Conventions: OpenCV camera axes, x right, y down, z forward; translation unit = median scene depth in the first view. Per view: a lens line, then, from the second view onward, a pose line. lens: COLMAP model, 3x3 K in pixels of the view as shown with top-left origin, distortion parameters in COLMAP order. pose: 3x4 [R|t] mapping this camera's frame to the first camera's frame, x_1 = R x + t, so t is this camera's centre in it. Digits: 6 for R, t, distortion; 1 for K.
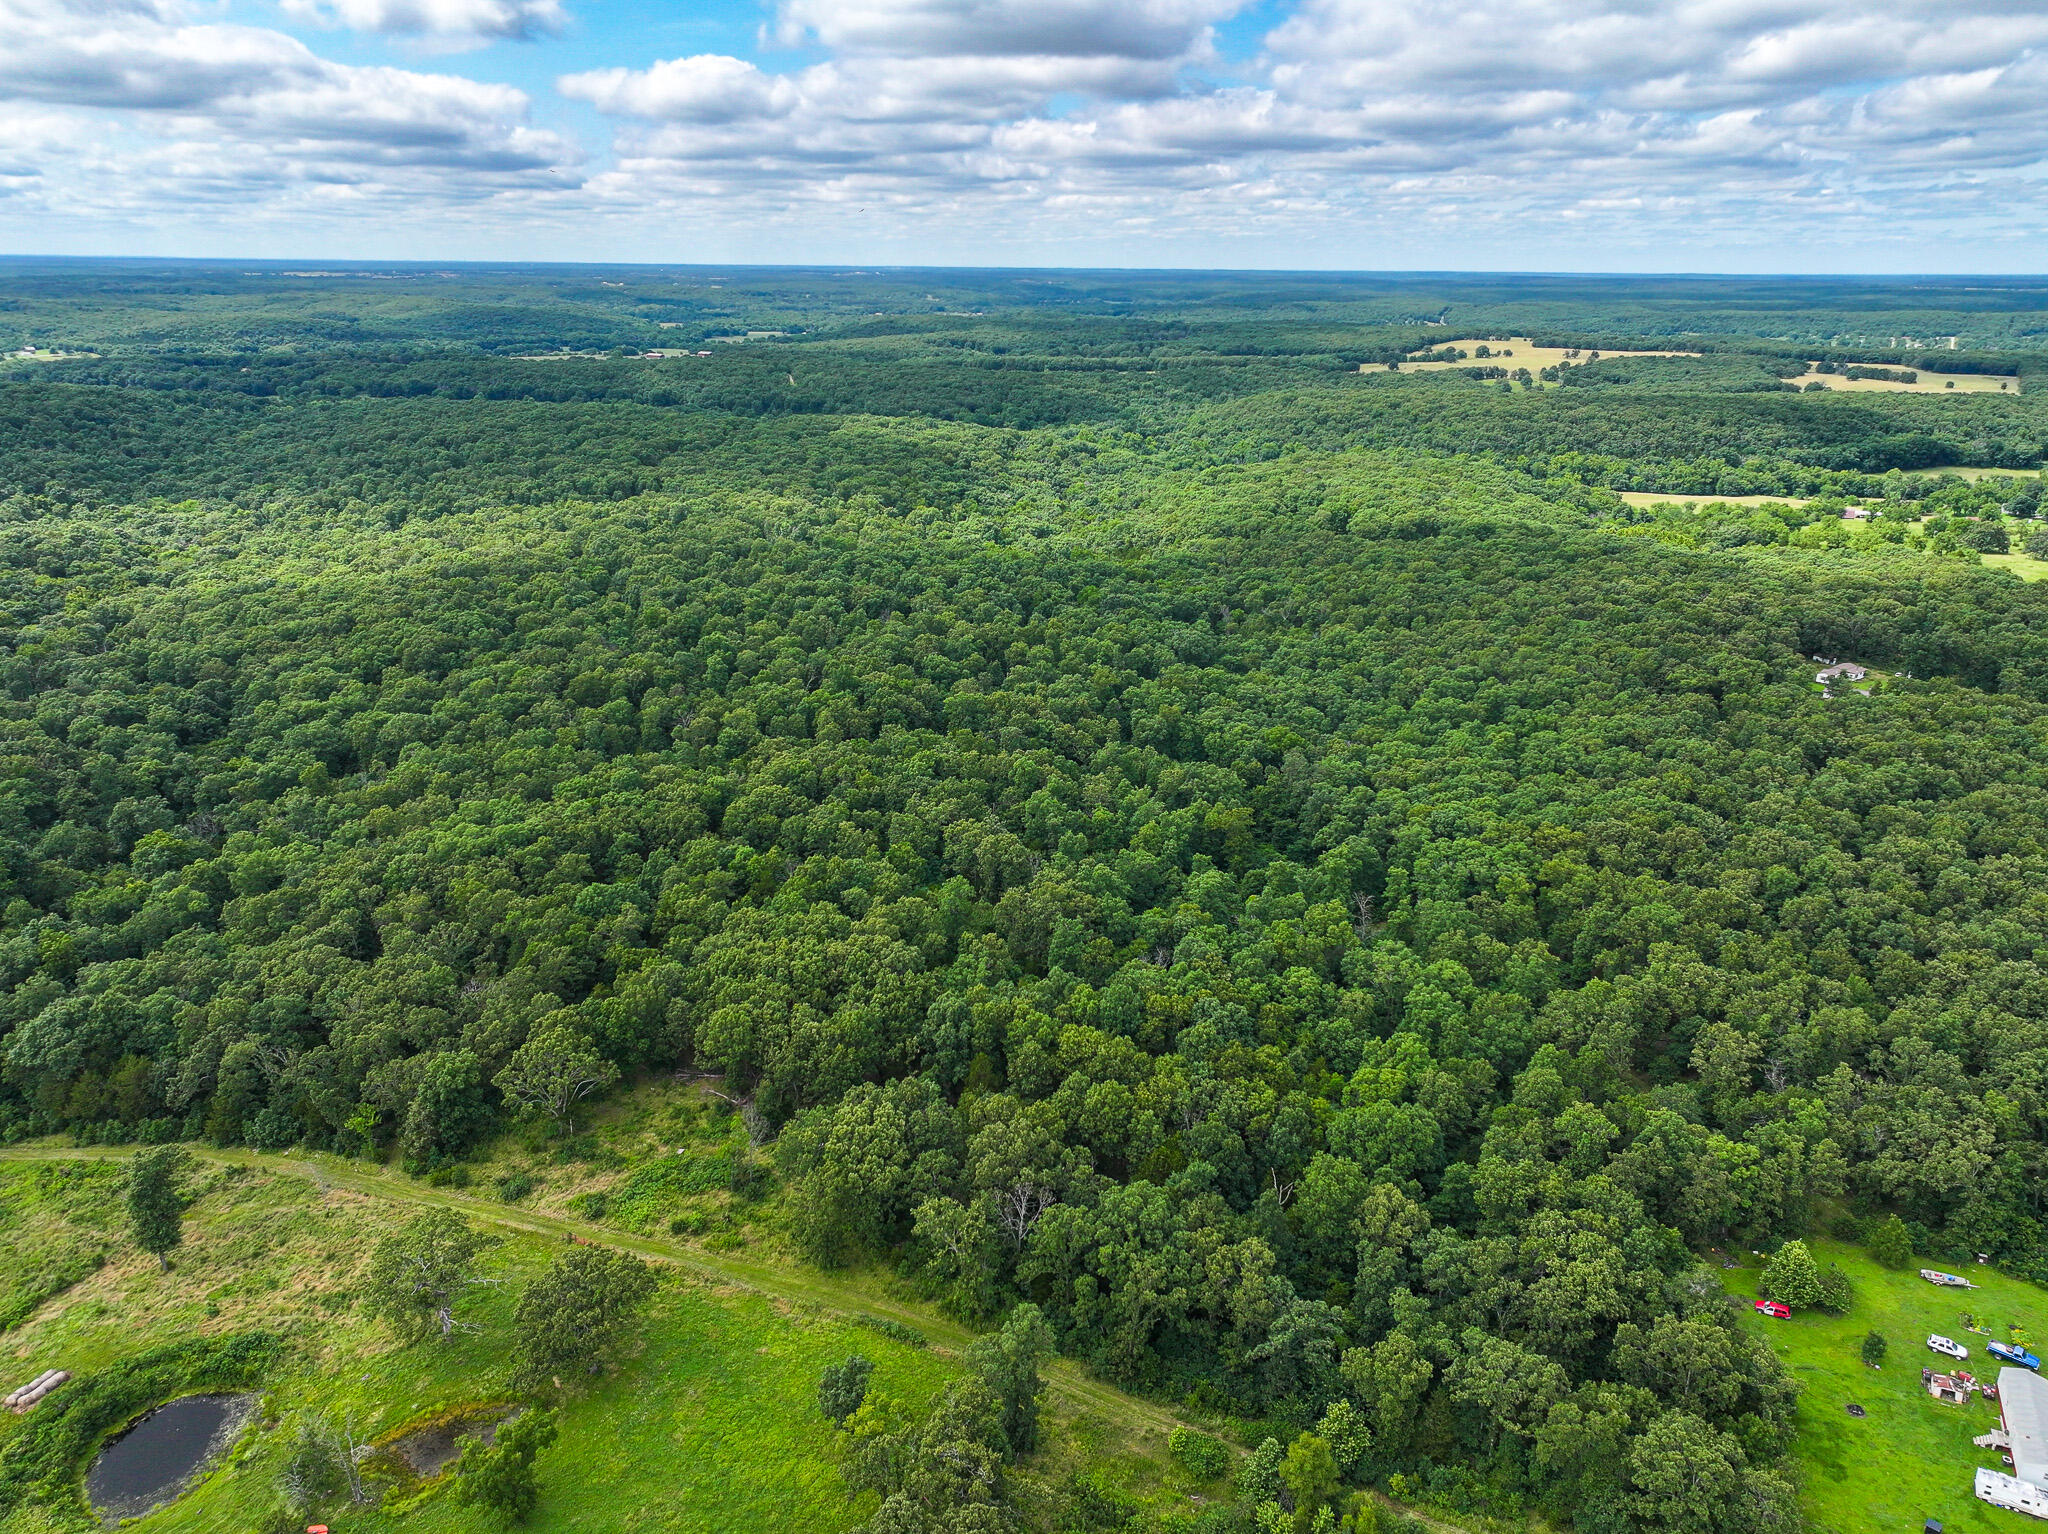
lens RADIAL K [[1435.5, 0, 1026.0], [0, 1435.5, 770.2], [0, 0, 1]] dist [-0.004249, 0.020785]
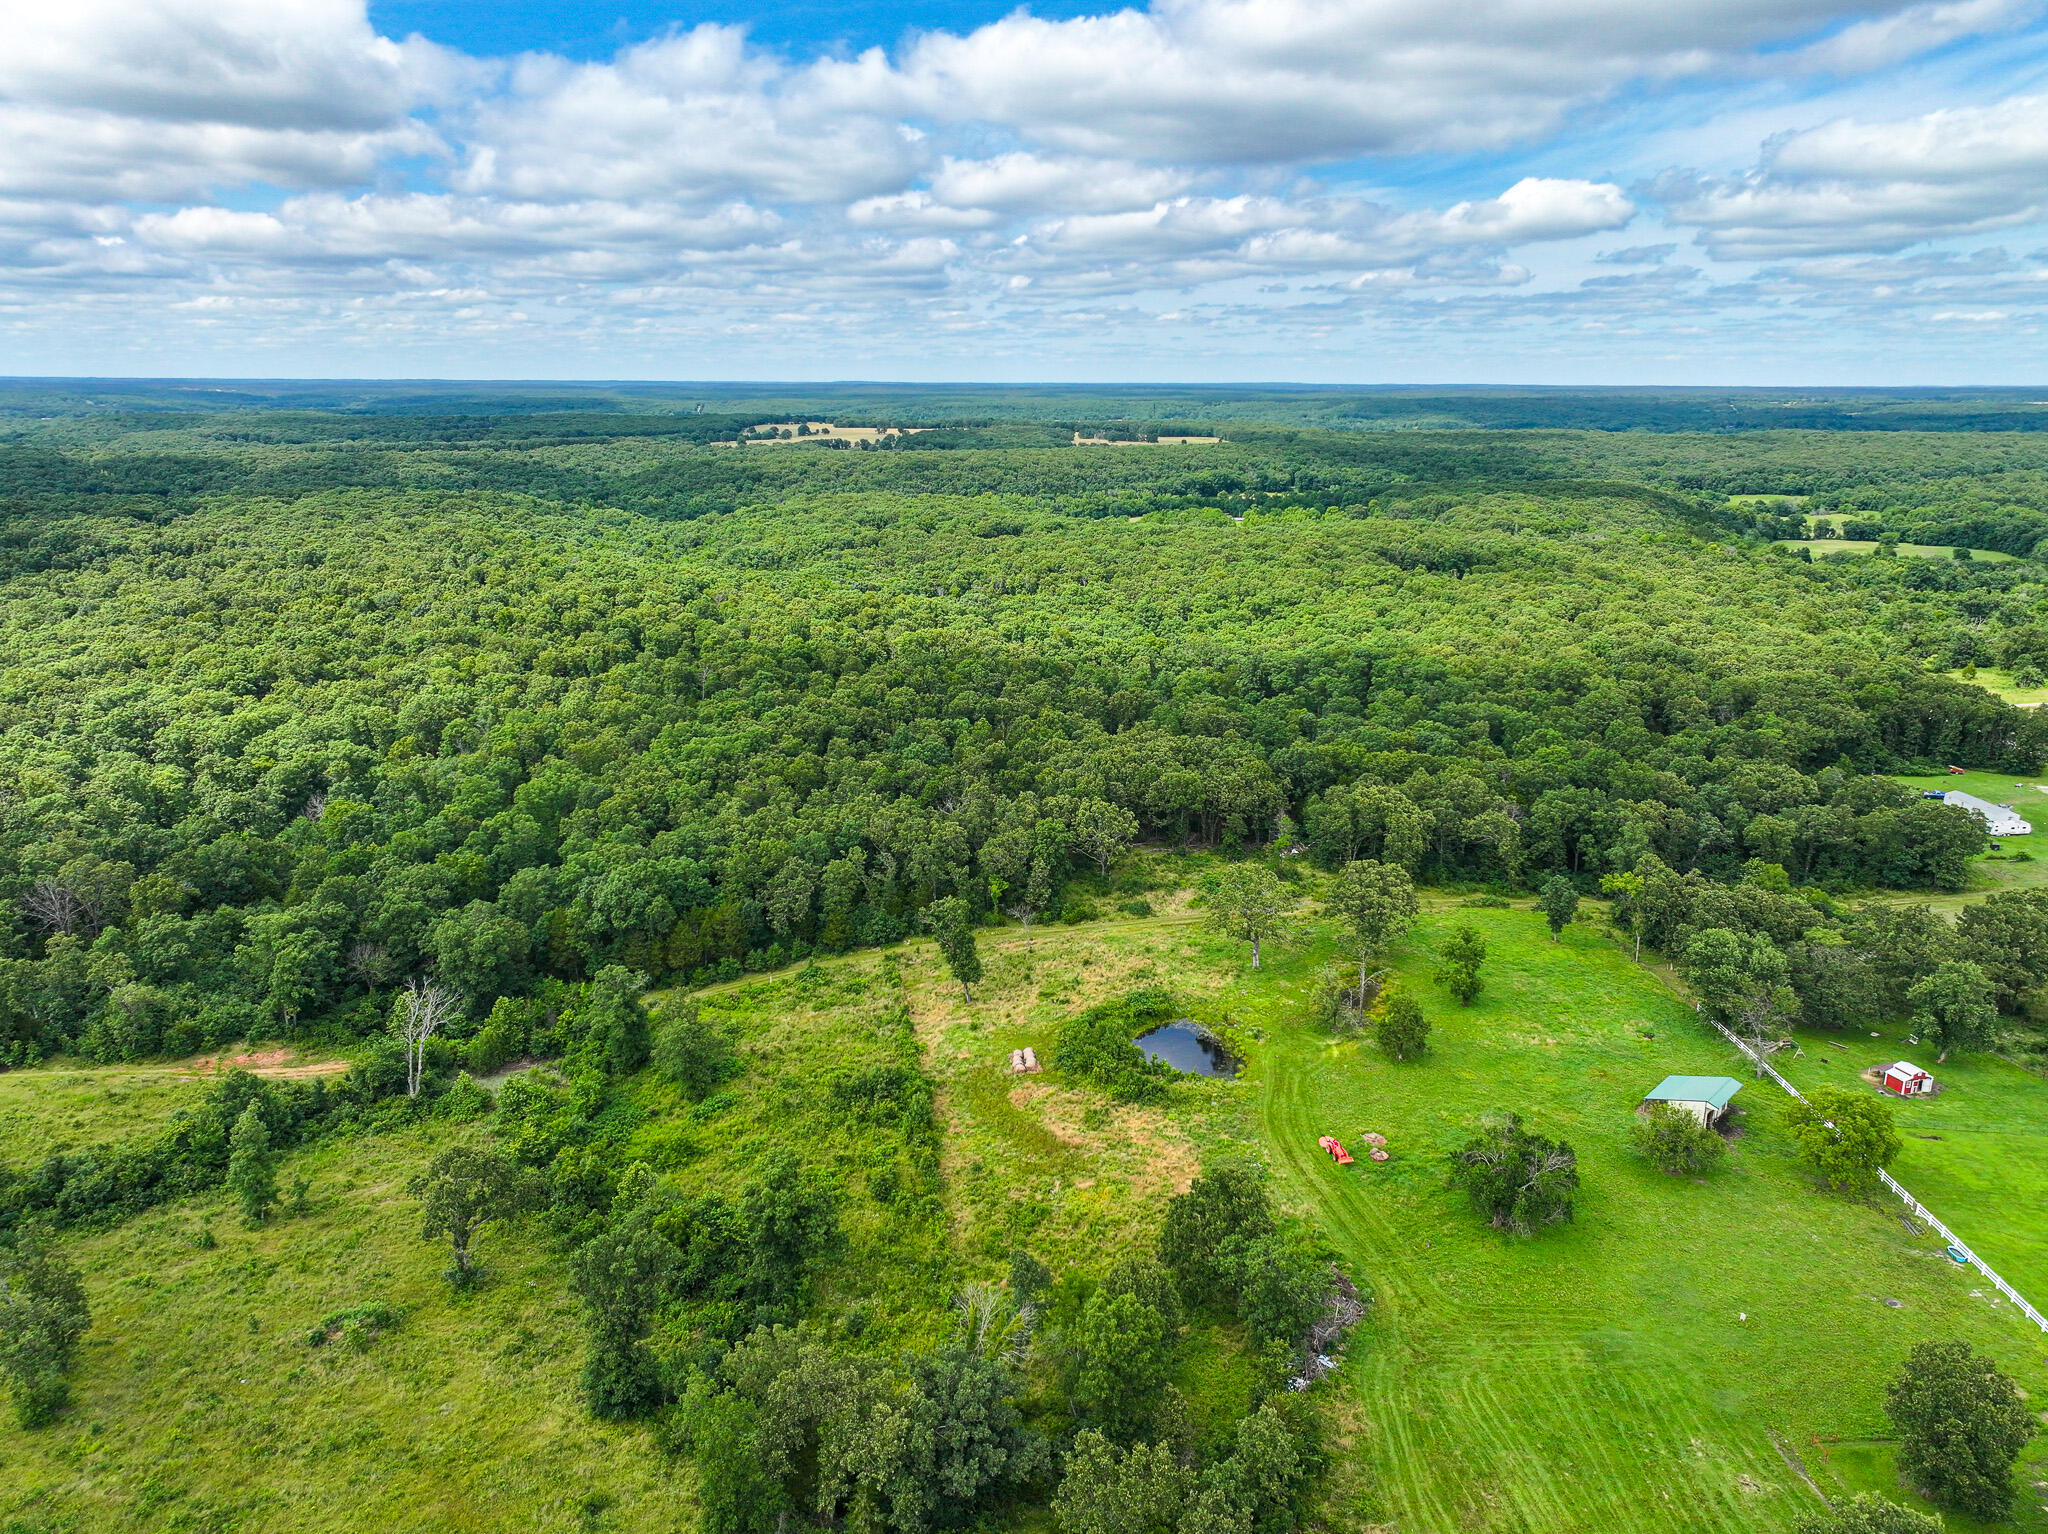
lens RADIAL K [[1435.5, 0, 1025.1], [0, 1435.5, 764.1], [0, 0, 1]] dist [-0.004249, 0.020785]
pose [[0.861032, -0.135173, 0.490257, -0.235969], [0.171137, 0.984819, -0.029034, 0.042761], [-0.478890, 0.108900, 0.871094, -0.010721]]
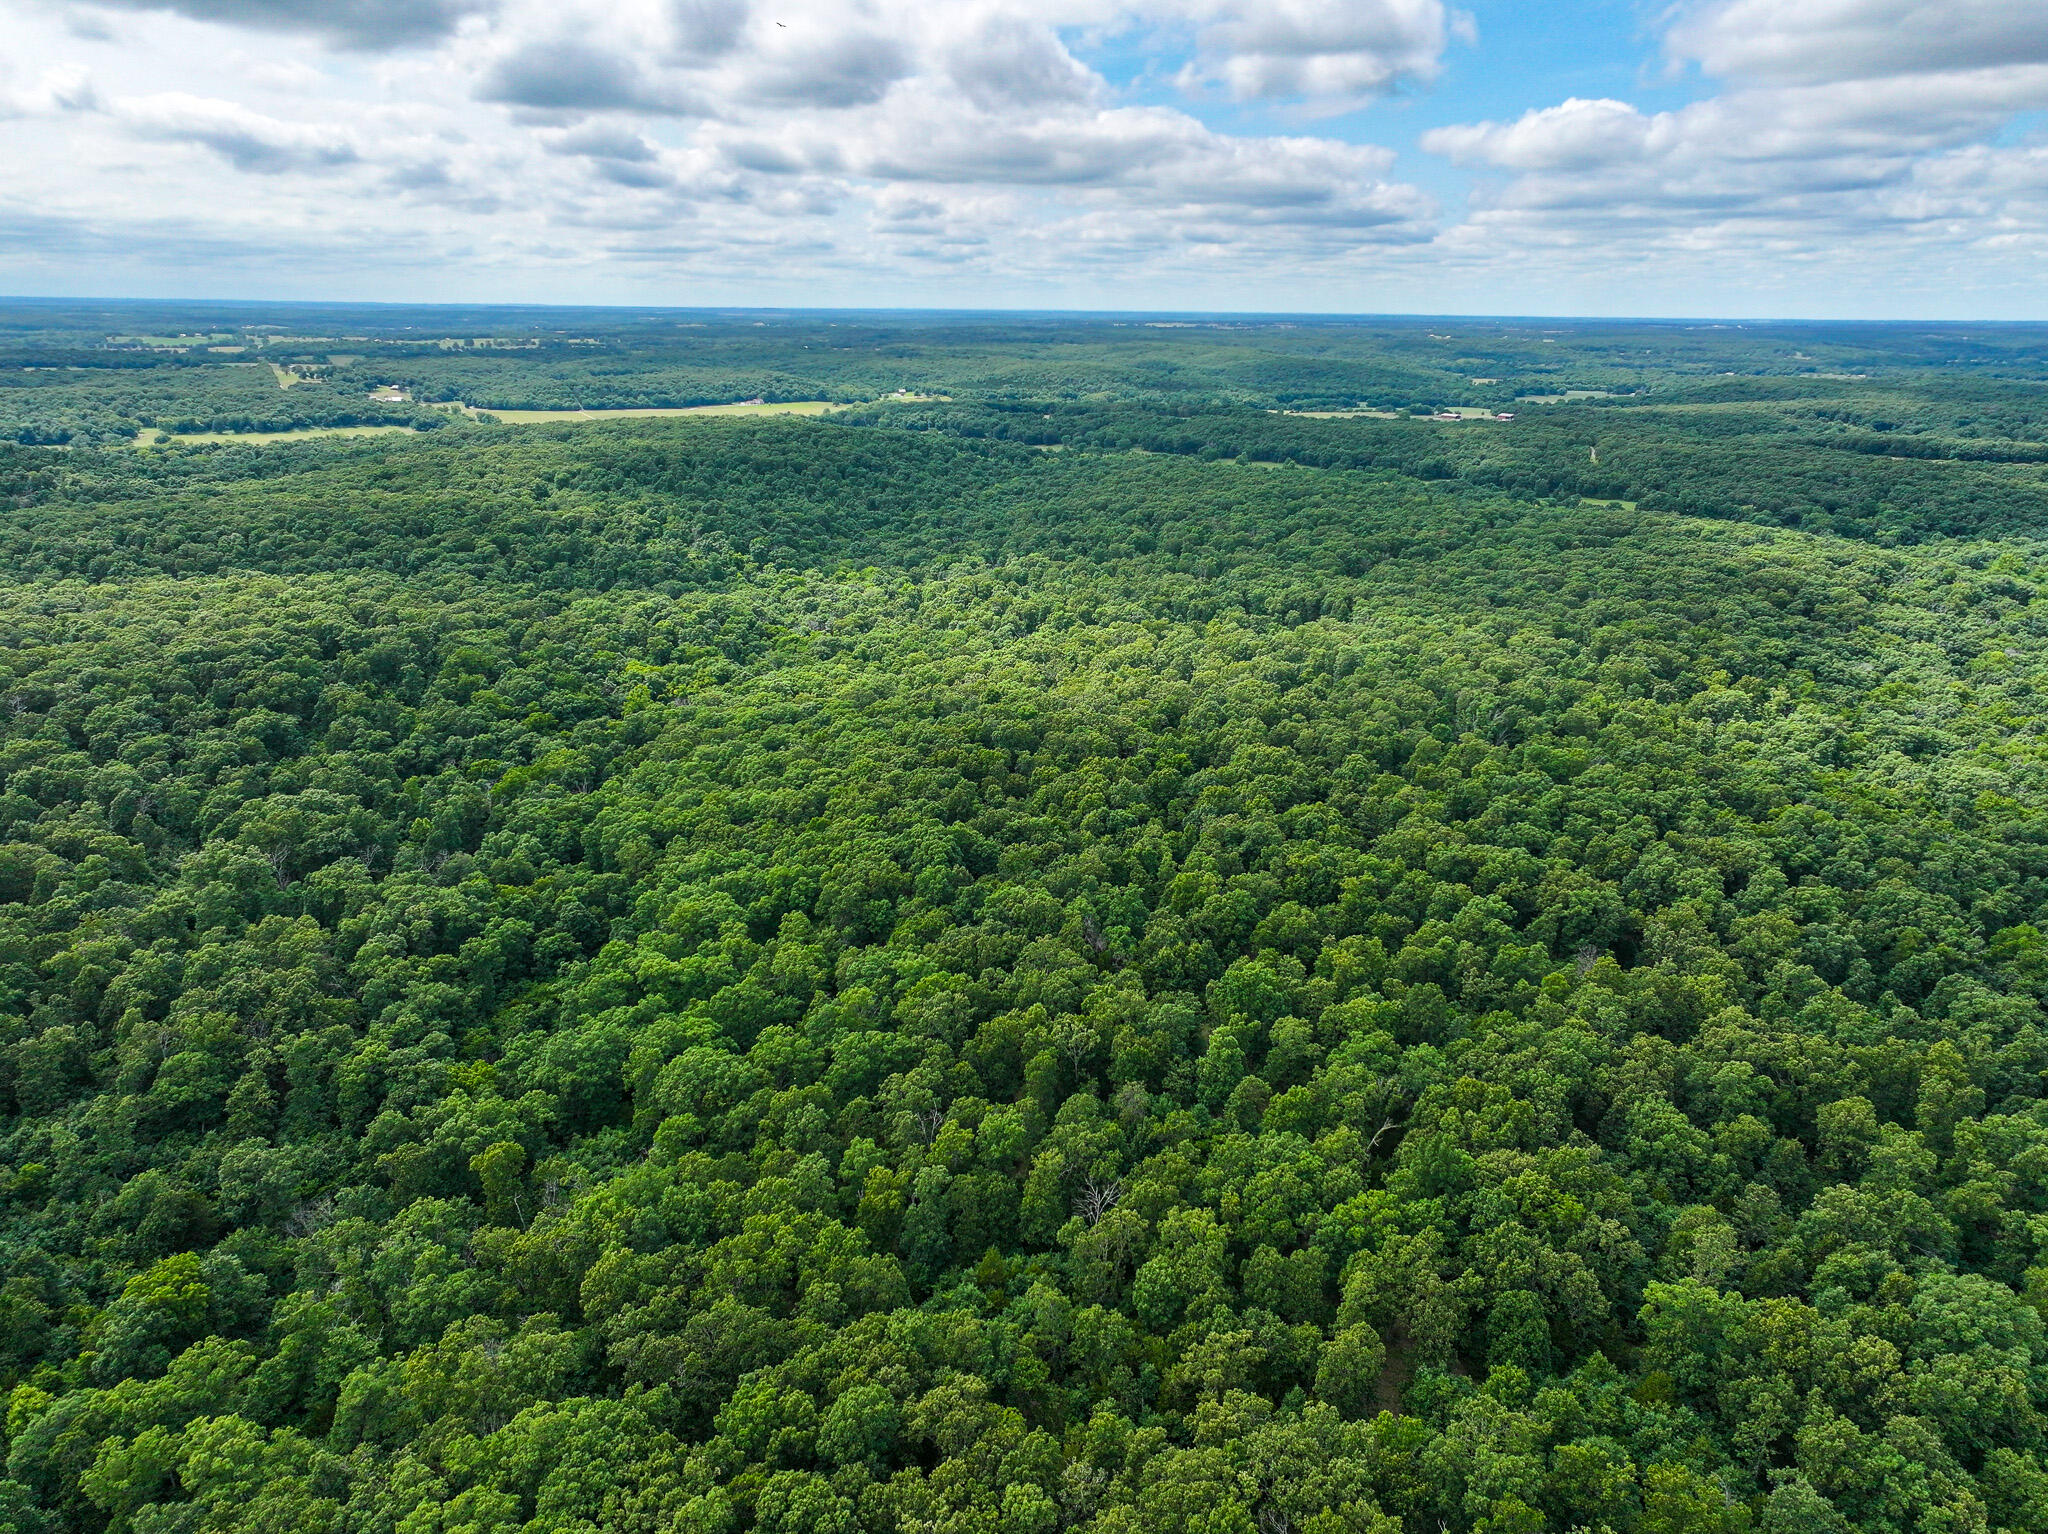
lens RADIAL K [[1435.5, 0, 1027.4], [0, 1435.5, 768.0], [0, 0, 1]] dist [-0.004249, 0.020785]
pose [[0.857383, 0.158259, -0.489743, -0.012594], [-0.174793, 0.984530, 0.012143, -0.080181], [0.484088, 0.075192, 0.871782, 0.220091]]
